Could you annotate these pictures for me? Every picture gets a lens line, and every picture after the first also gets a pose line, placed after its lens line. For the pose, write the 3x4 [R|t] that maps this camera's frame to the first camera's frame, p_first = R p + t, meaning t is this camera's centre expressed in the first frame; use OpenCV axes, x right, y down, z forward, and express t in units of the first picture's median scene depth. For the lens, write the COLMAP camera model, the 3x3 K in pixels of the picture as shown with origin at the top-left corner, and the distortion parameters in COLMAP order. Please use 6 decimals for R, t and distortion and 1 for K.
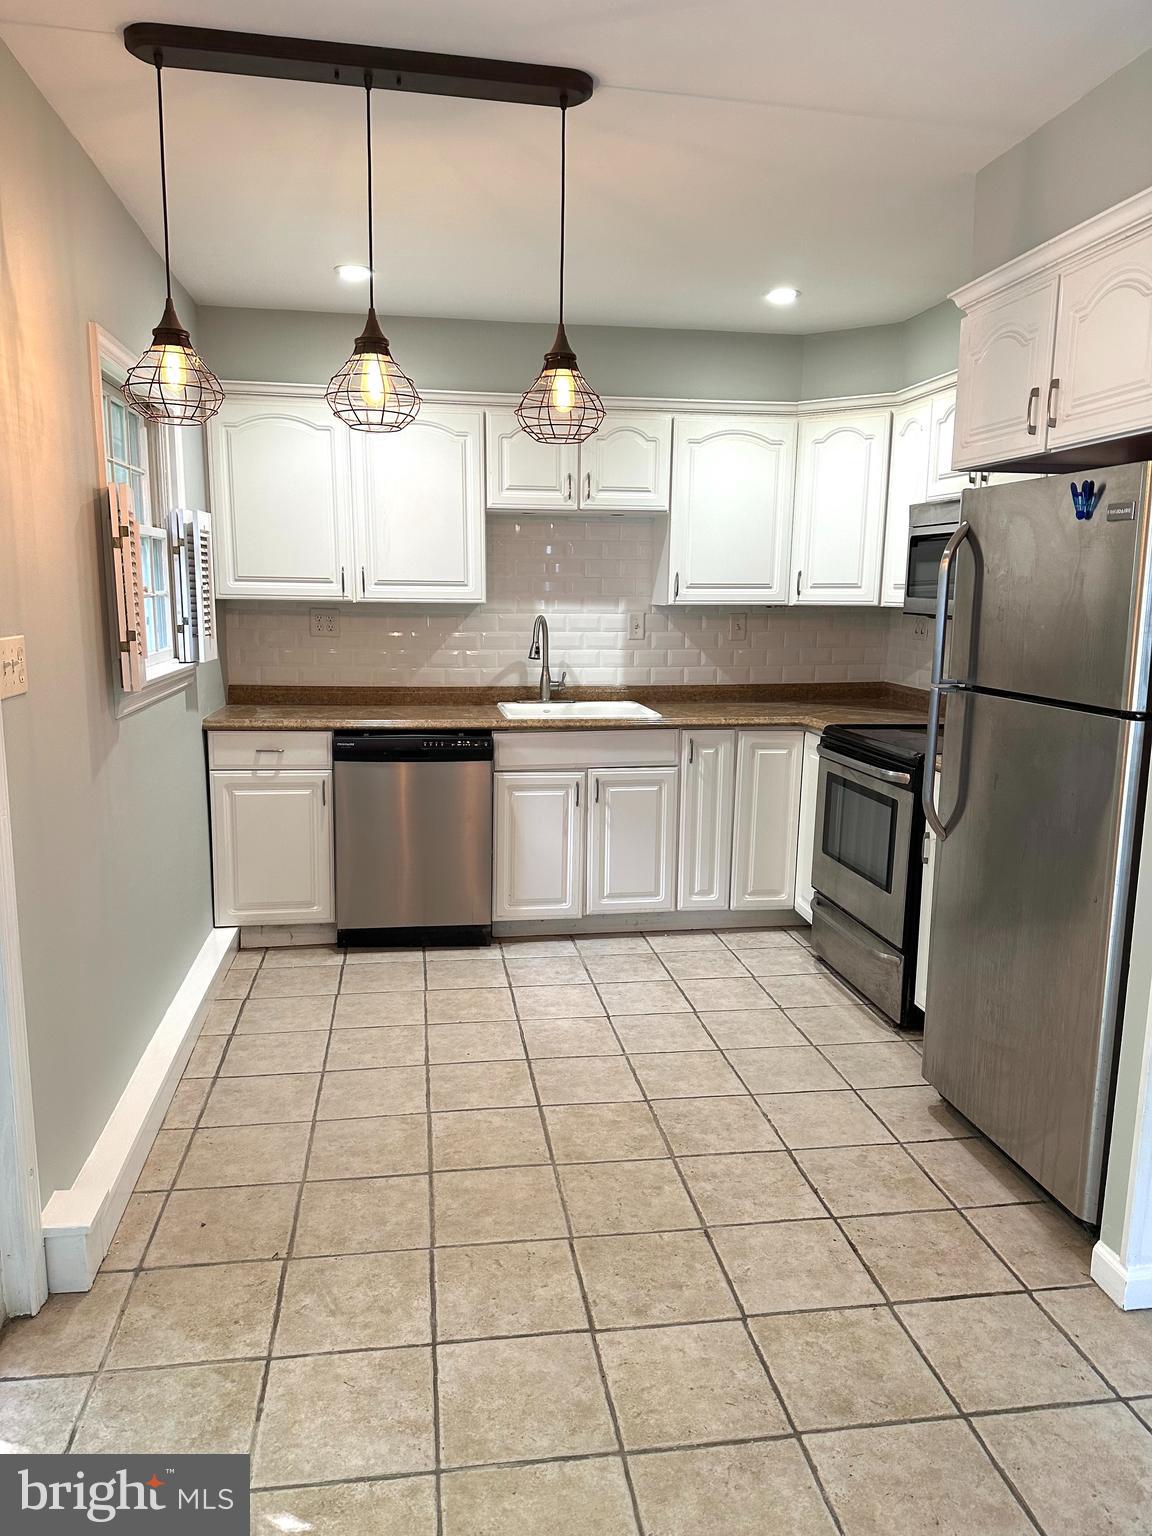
lens RADIAL K [[1077.9, 0, 574.6], [0, 1077.9, 769.6], [0, 0, 1]] dist [-0.004842, -0.001153]
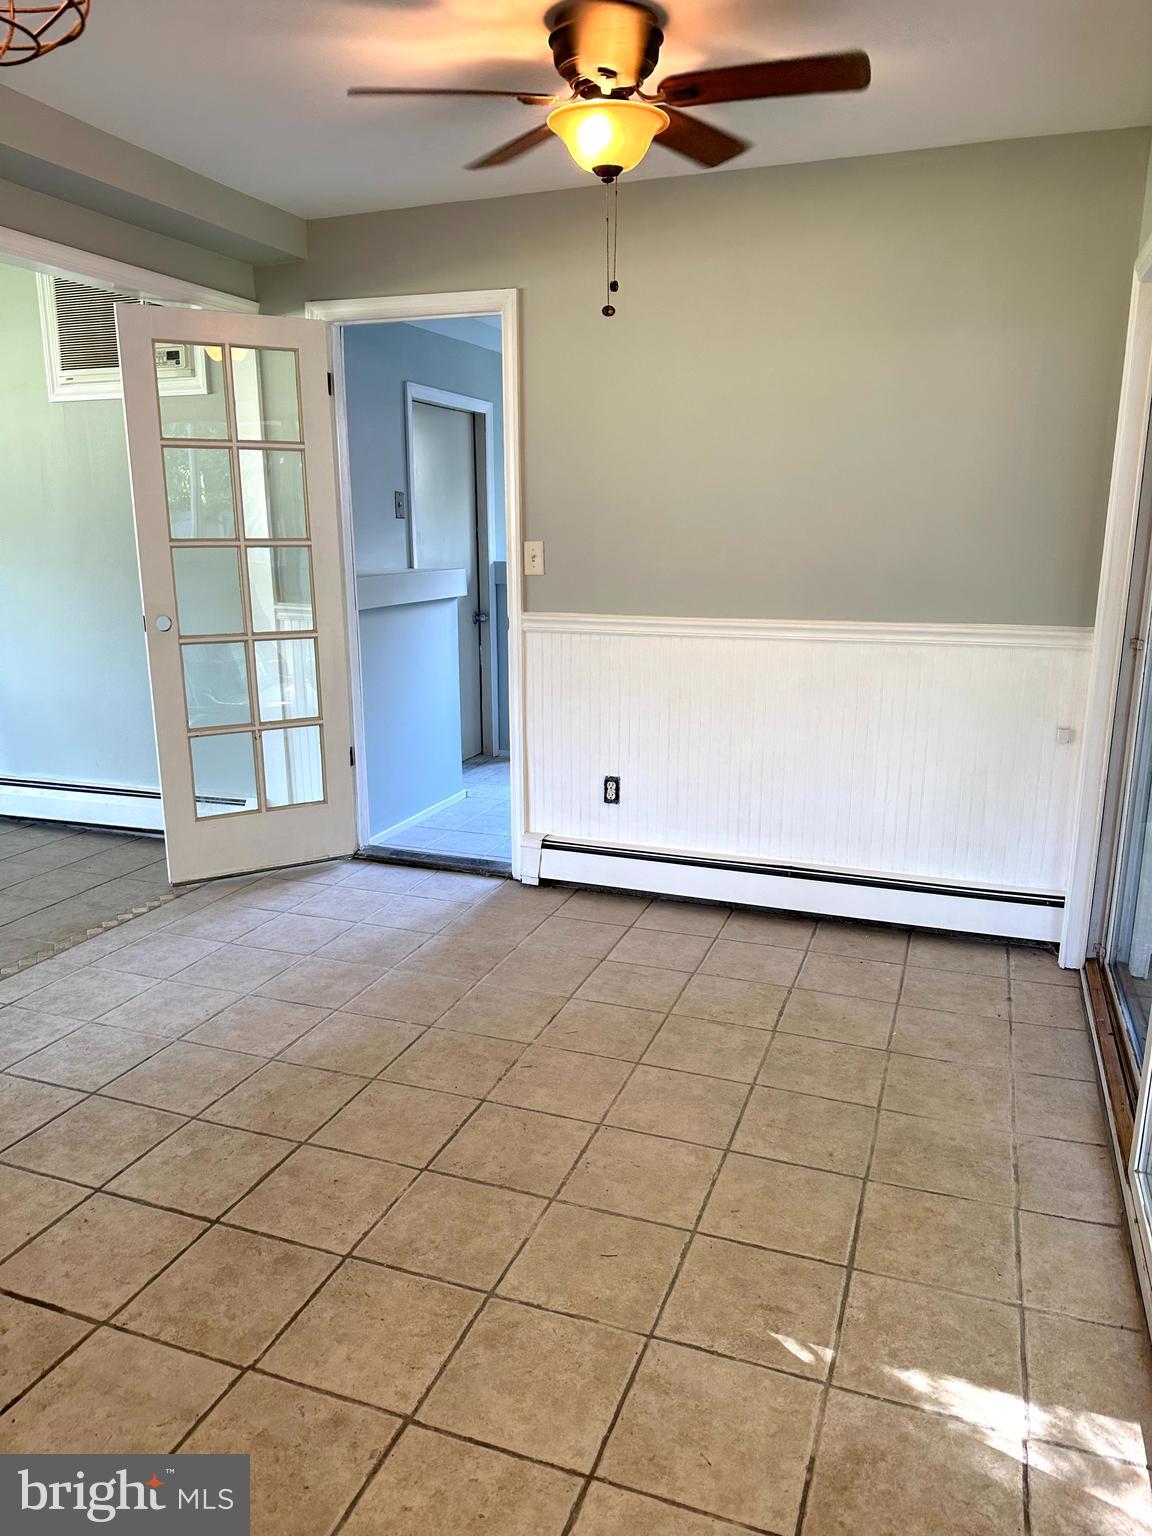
lens RADIAL K [[1077.9, 0, 578.9], [0, 1077.9, 765.9], [0, 0, 1]] dist [-0.004842, -0.001153]
pose [[-0.871938, -0.125887, 0.473156, -0.460211], [0.070446, 0.924071, 0.375673, -0.255806], [-0.484522, 0.360896, -0.796864, 1.547518]]
